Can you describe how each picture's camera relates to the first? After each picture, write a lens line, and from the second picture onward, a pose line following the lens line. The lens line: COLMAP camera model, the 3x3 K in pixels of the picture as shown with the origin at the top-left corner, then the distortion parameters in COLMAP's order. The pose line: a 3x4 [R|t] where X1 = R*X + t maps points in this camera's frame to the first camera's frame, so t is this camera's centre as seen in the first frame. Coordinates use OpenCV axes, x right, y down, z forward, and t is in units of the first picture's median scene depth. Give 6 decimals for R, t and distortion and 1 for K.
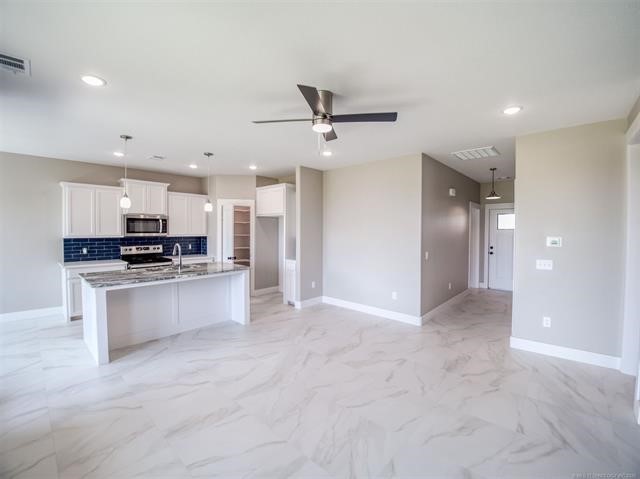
lens RADIAL K [[276.0, 0, 324.3], [0, 276.0, 234.7], [0, 0, 1]] dist [-0.008016, -0.020594]
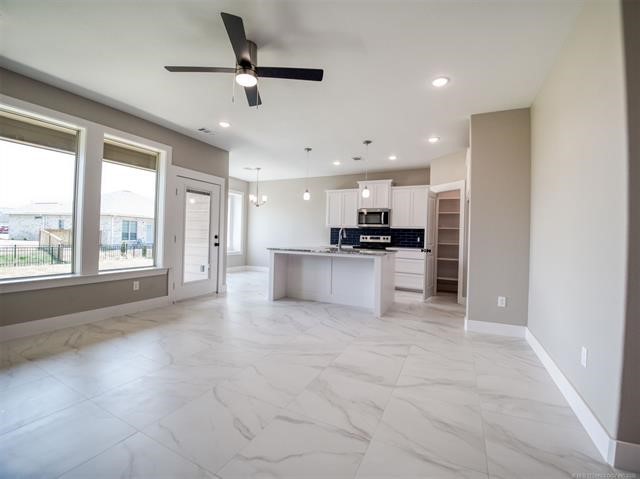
lens RADIAL K [[276.0, 0, 324.3], [0, 276.0, 234.7], [0, 0, 1]] dist [-0.008016, -0.020594]
pose [[0.281103, 0.000801, -0.959677, 0.503354], [-0.043373, 0.998988, -0.011871, 0.071139], [0.958697, 0.044961, 0.280853, 0.534786]]
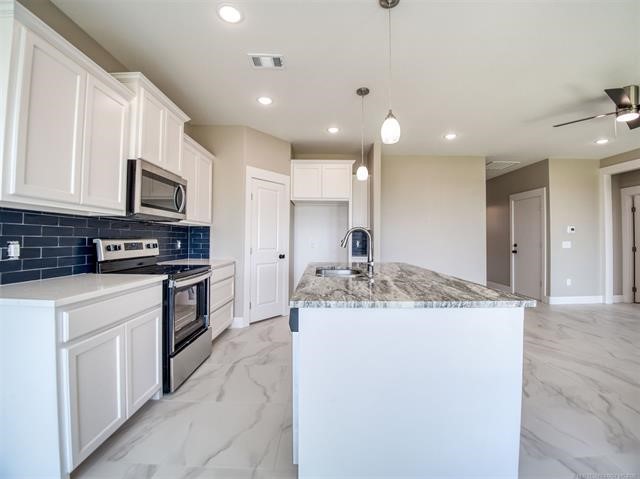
lens RADIAL K [[279.6, 0, 324.3], [0, 279.6, 234.3], [0, 0, 1]] dist [-0.043084, -0.000167]
pose [[0.739605, 0.011497, 0.672943, -0.864661], [0.012096, 0.999466, -0.030369, 0.057587], [-0.672933, 0.030601, 0.739070, 0.558883]]
